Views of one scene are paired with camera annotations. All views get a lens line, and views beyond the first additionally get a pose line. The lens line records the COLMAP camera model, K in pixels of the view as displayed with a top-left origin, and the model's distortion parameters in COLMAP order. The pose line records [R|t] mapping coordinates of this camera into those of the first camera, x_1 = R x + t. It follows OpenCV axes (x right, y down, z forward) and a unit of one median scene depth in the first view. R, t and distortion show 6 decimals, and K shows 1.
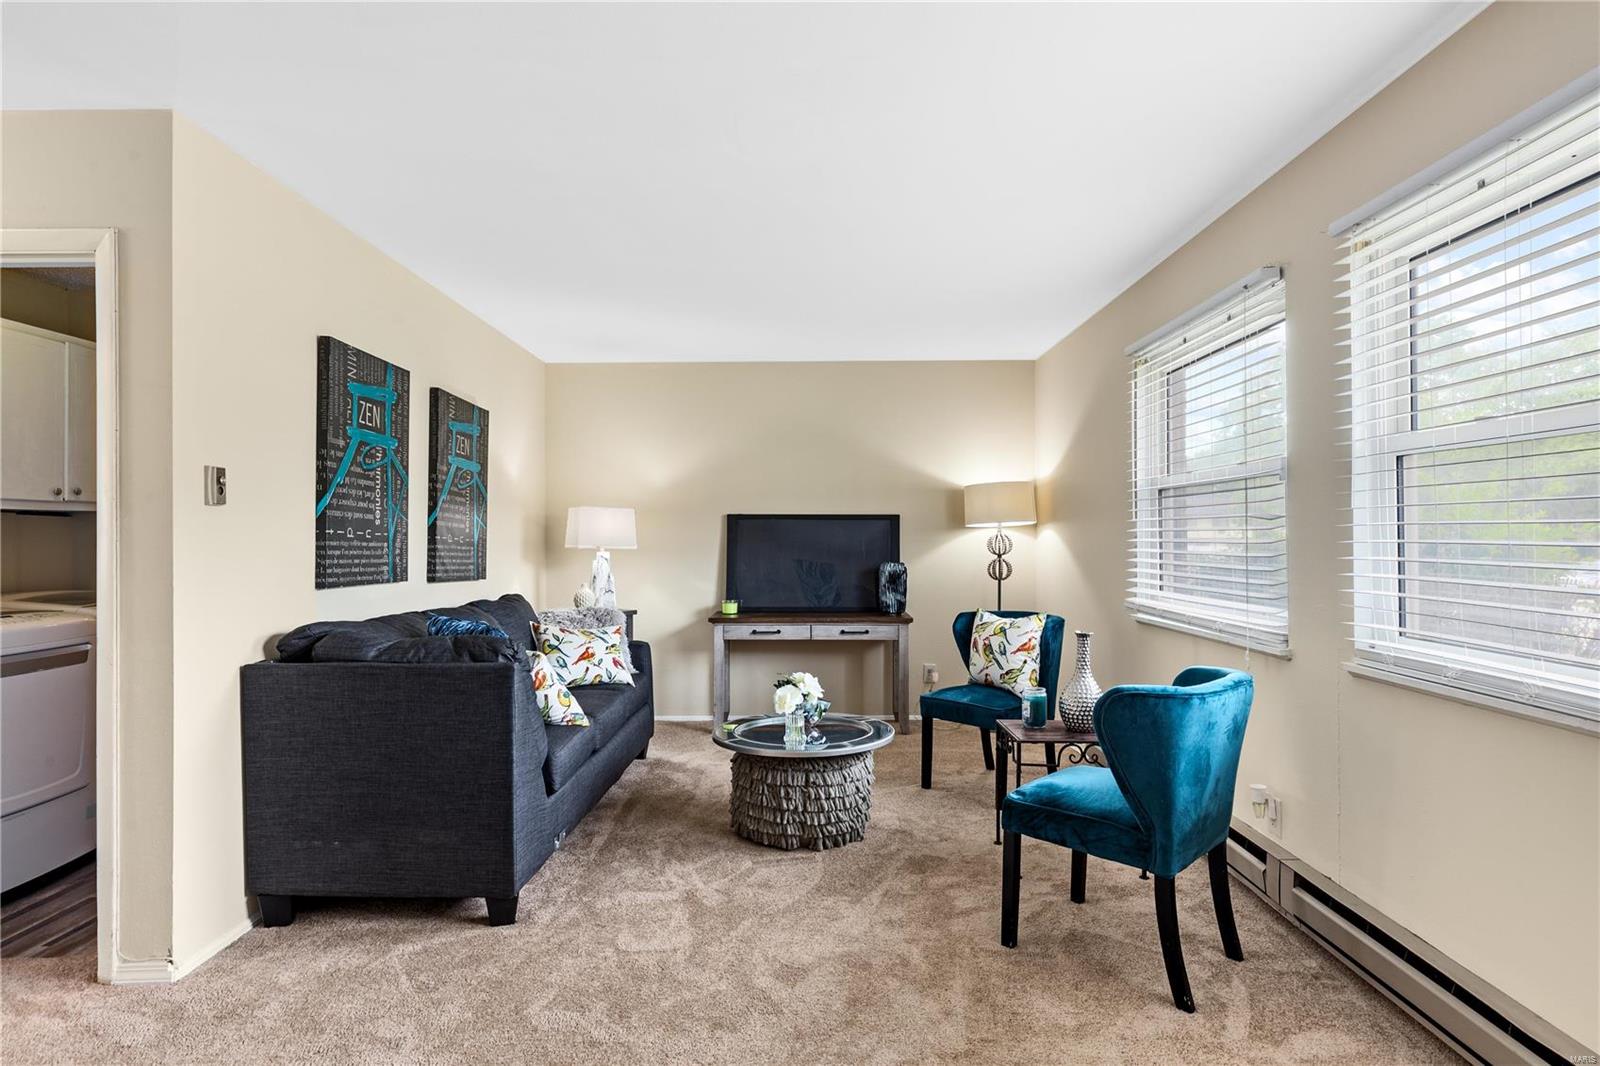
lens RADIAL K [[847.6, 0, 825.8], [0, 847.6, 531.7], [0, 0, 1]] dist [0.006847, -0.002921]
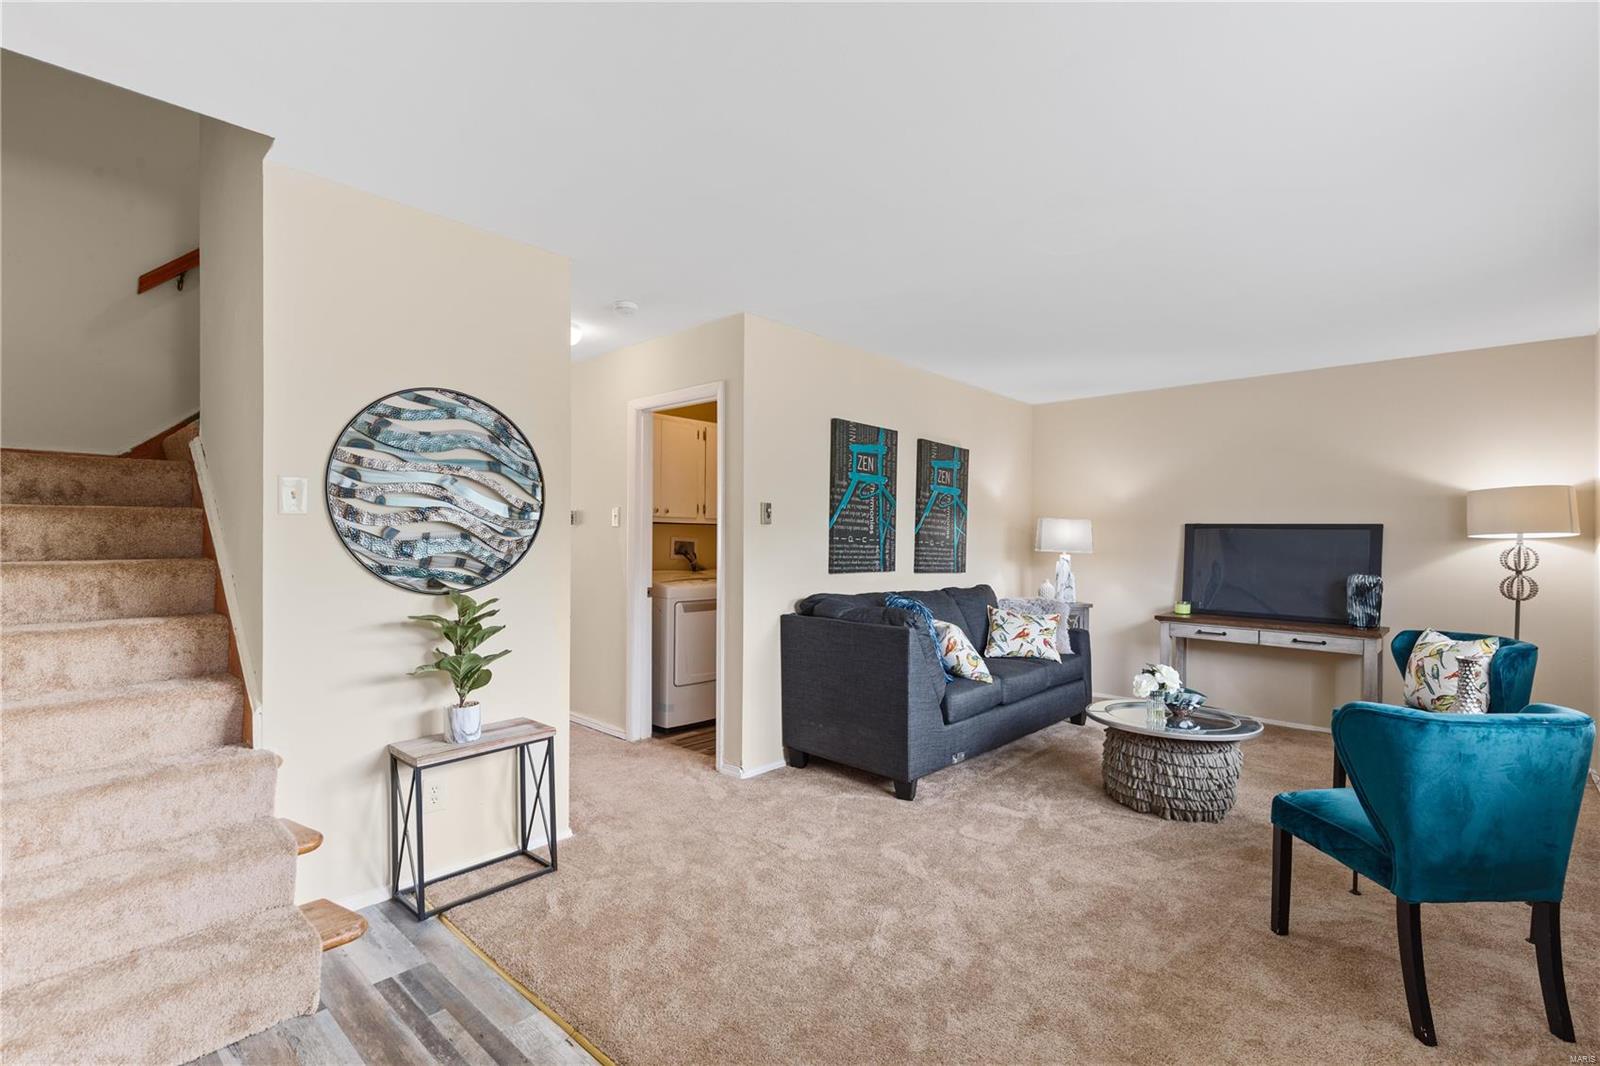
lens RADIAL K [[751.5, 0, 820.4], [0, 751.5, 535.2], [0, 0, 1]] dist [0.004044, -0.000918]
pose [[0.738804, 0.010019, -0.673846, 0.331792], [-0.007979, 0.999949, 0.006119, -0.013632], [0.673874, 0.000856, 0.738846, -0.075343]]
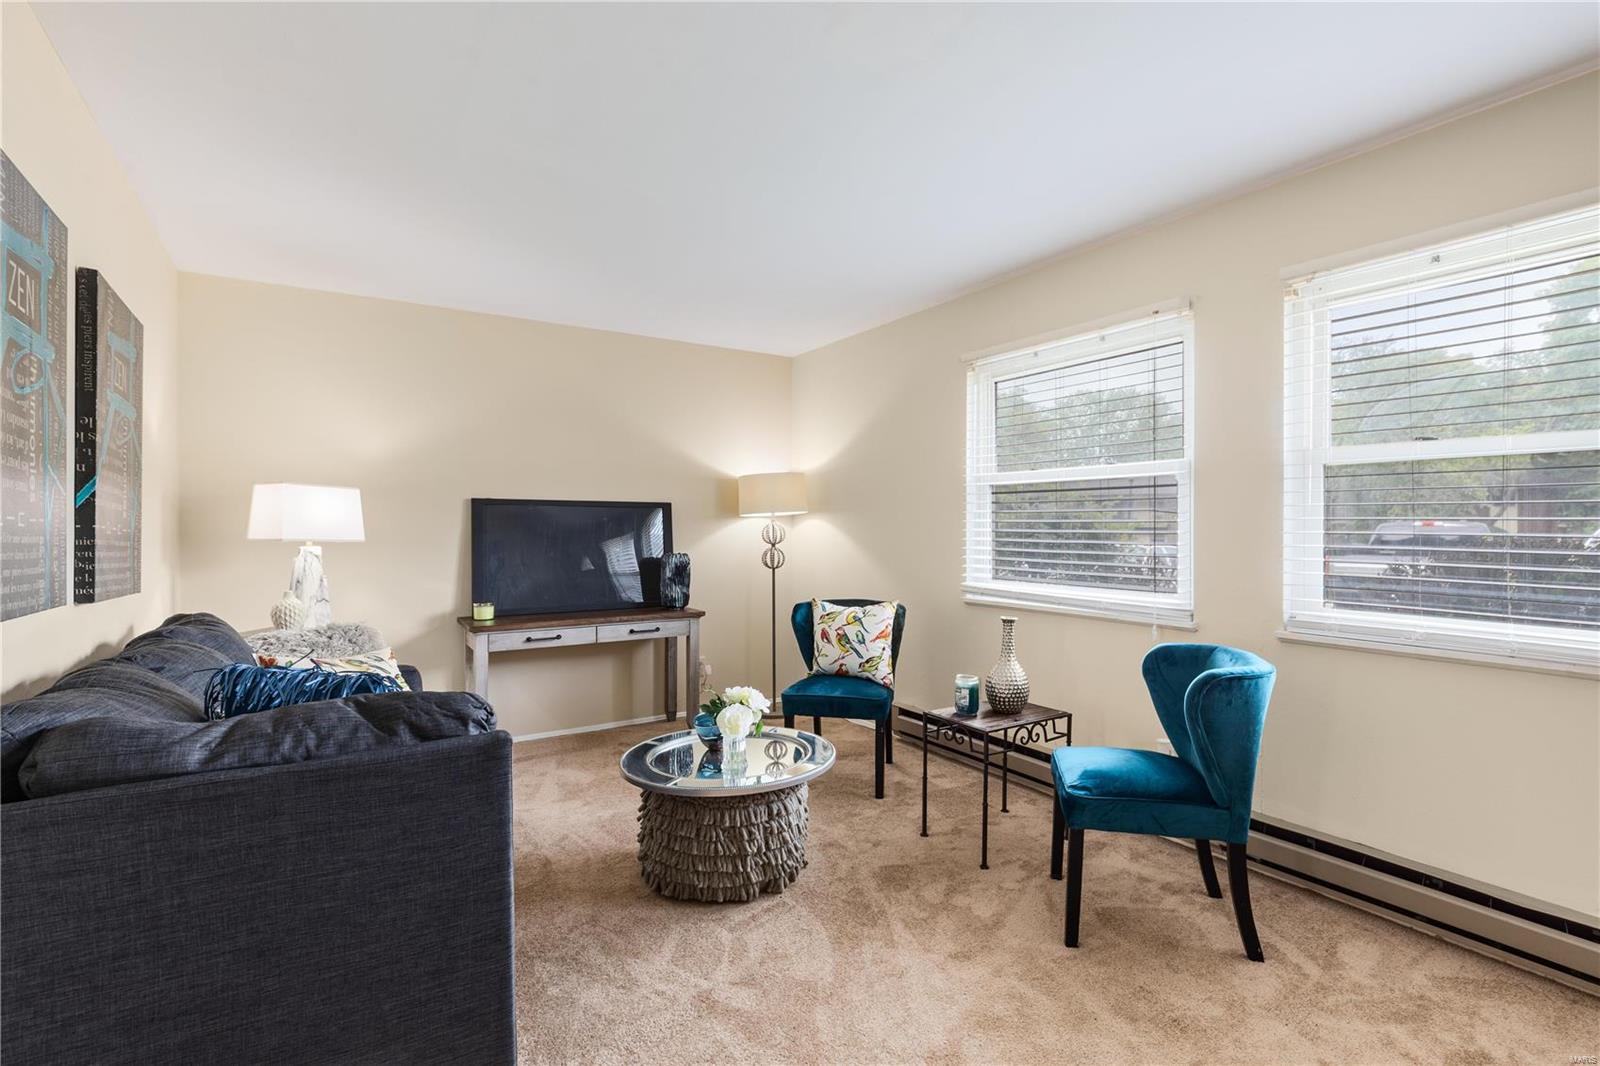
lens RADIAL K [[751.5, 0, 851.6], [0, 751.5, 529.5], [0, 0, 1]] dist [0.004044, -0.000918]
pose [[0.830321, -0.000497, 0.557286, -0.373672], [-0.006021, 0.999933, 0.009863, 0.000761], [-0.557253, -0.011544, 0.830262, 0.332120]]
